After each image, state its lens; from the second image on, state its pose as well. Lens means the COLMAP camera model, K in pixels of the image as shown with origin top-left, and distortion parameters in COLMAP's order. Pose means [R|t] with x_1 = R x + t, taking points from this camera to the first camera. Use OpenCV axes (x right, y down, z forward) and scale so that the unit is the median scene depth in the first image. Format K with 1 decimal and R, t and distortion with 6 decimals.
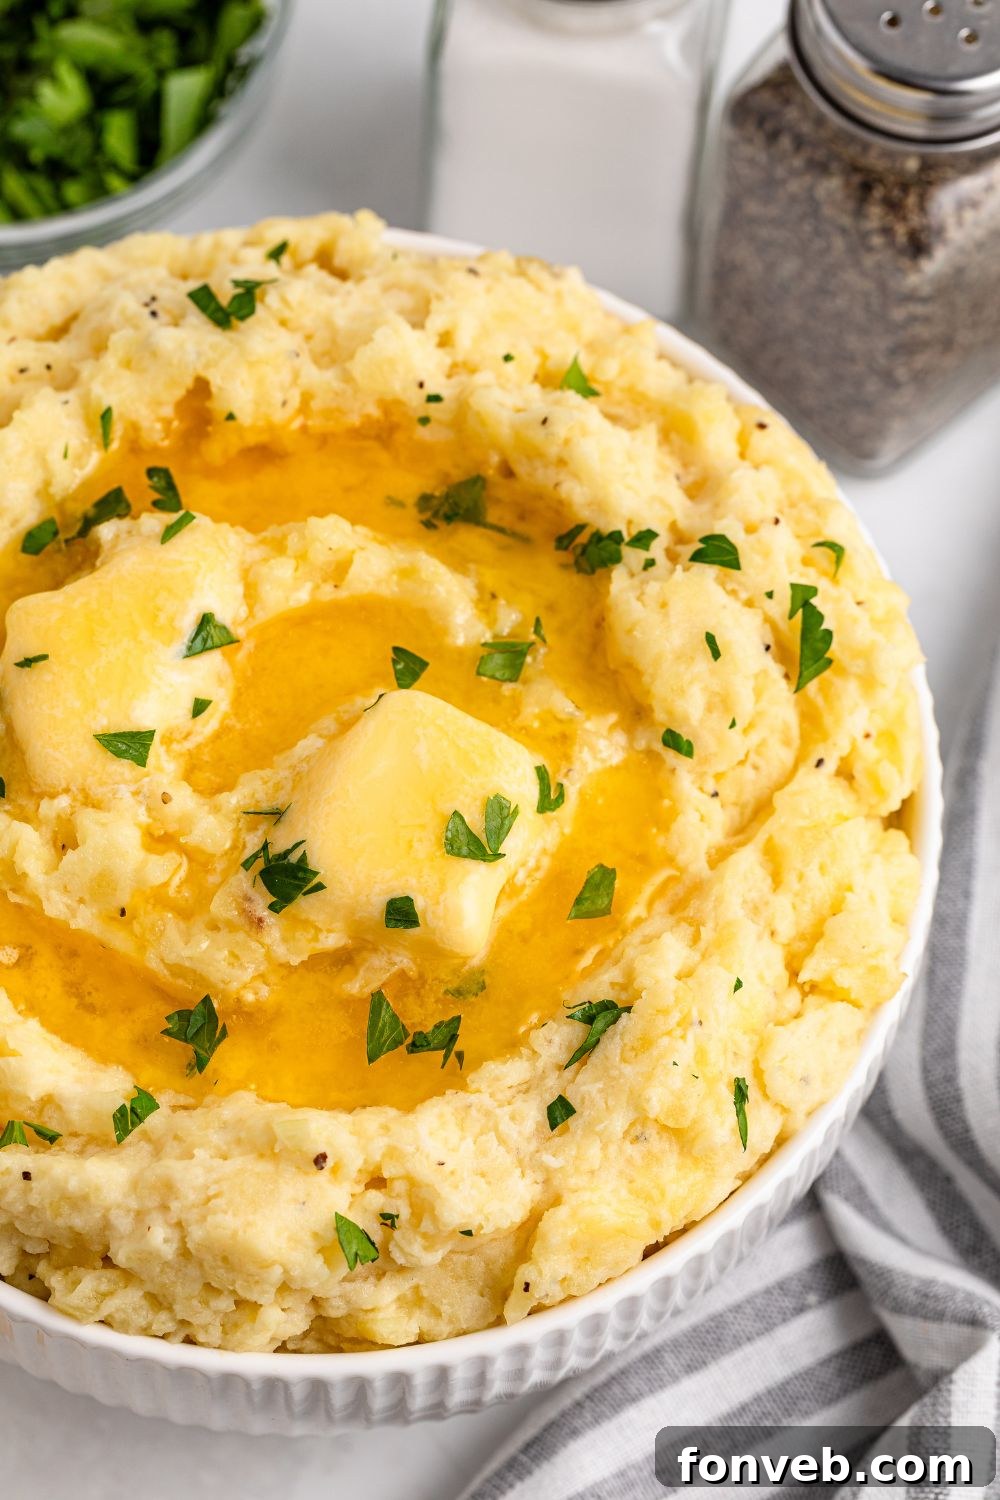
lens RADIAL K [[4674.2, 0, 365.3], [0, 4674.2, 749.6], [0, 0, 1]] dist [0.177565, 1.059441]
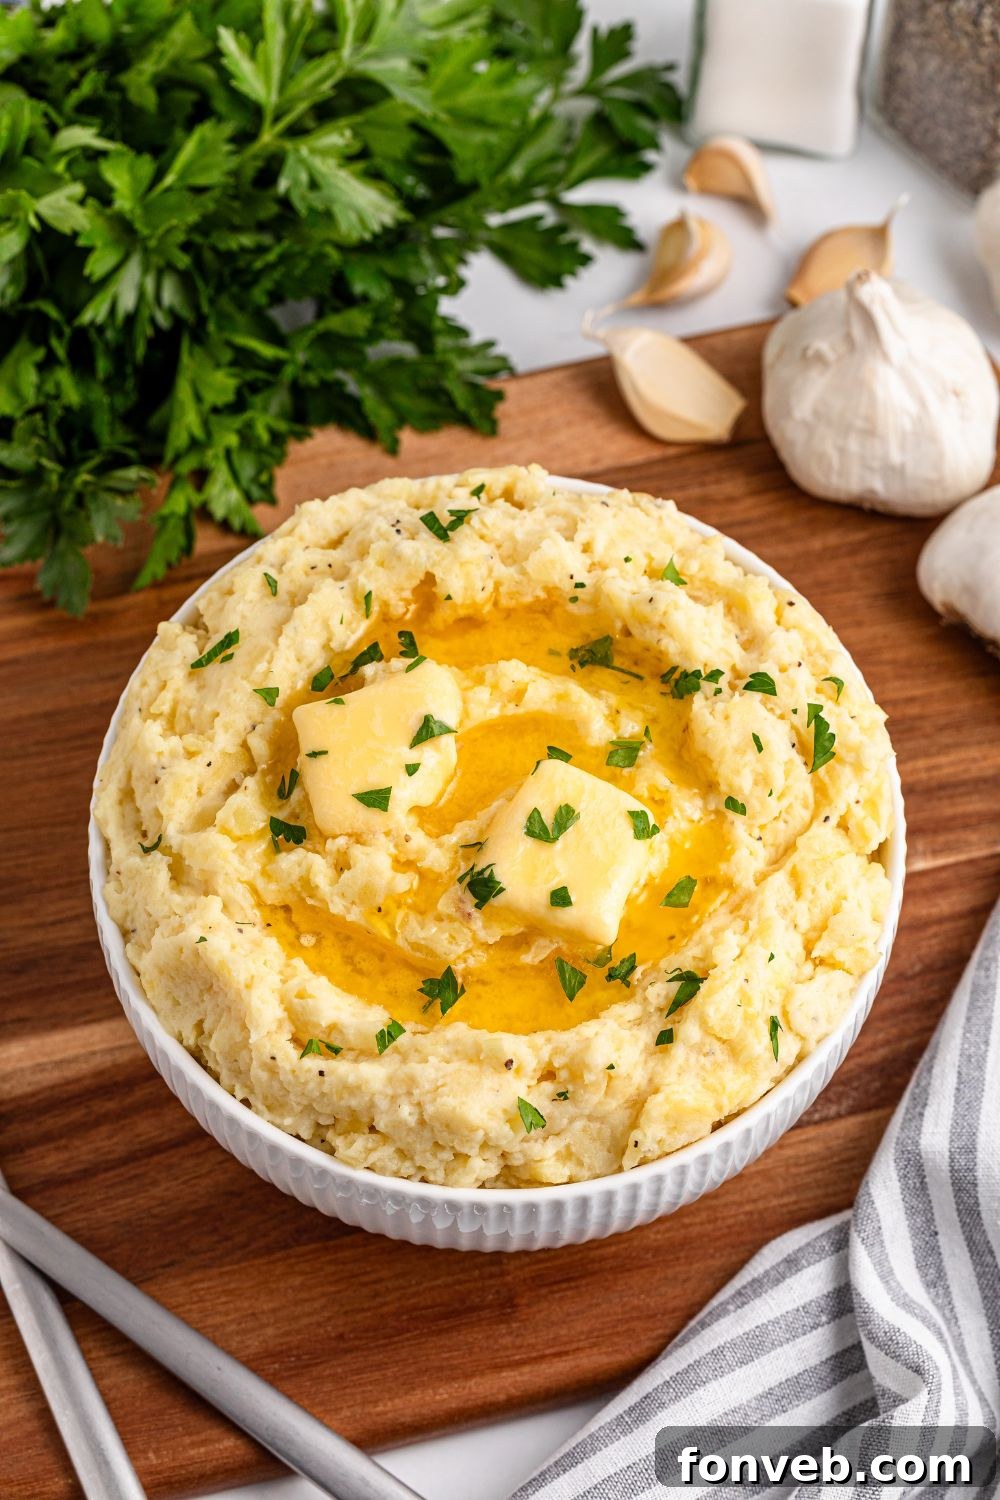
lens RADIAL K [[4938.2, 0, 501.9], [0, 4938.2, 725.7], [0, 0, 1]] dist [-0.034580, 0.638957]
pose [[0.999997, 0.001335, -0.002142, -0.007647], [-0.001445, 0.998633, -0.052248, 0.058098], [0.002070, 0.052251, 0.998632, -0.645468]]
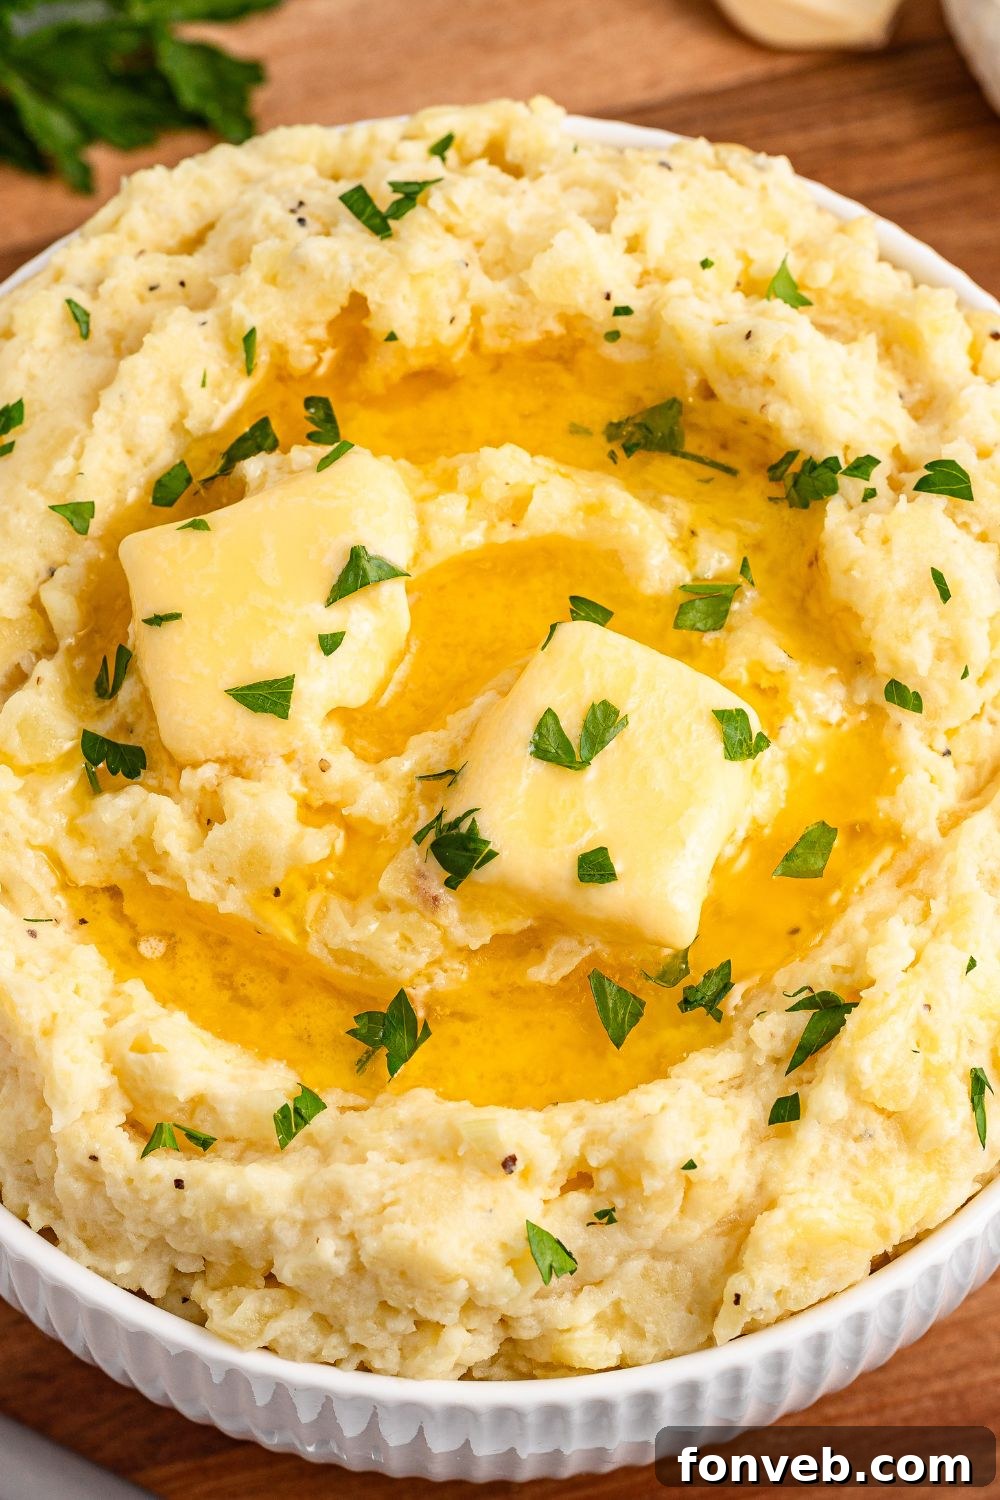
lens RADIAL K [[7816.1, 0, 500.0], [0, 7816.1, 750.0], [0, 0, 1]] dist [-0.138714, 0.803193]
pose [[0.999829, -0.016250, -0.008822, 0.003409], [0.016075, 0.999679, -0.019589, 0.036492], [0.009137, 0.019444, 0.999769, -0.475580]]
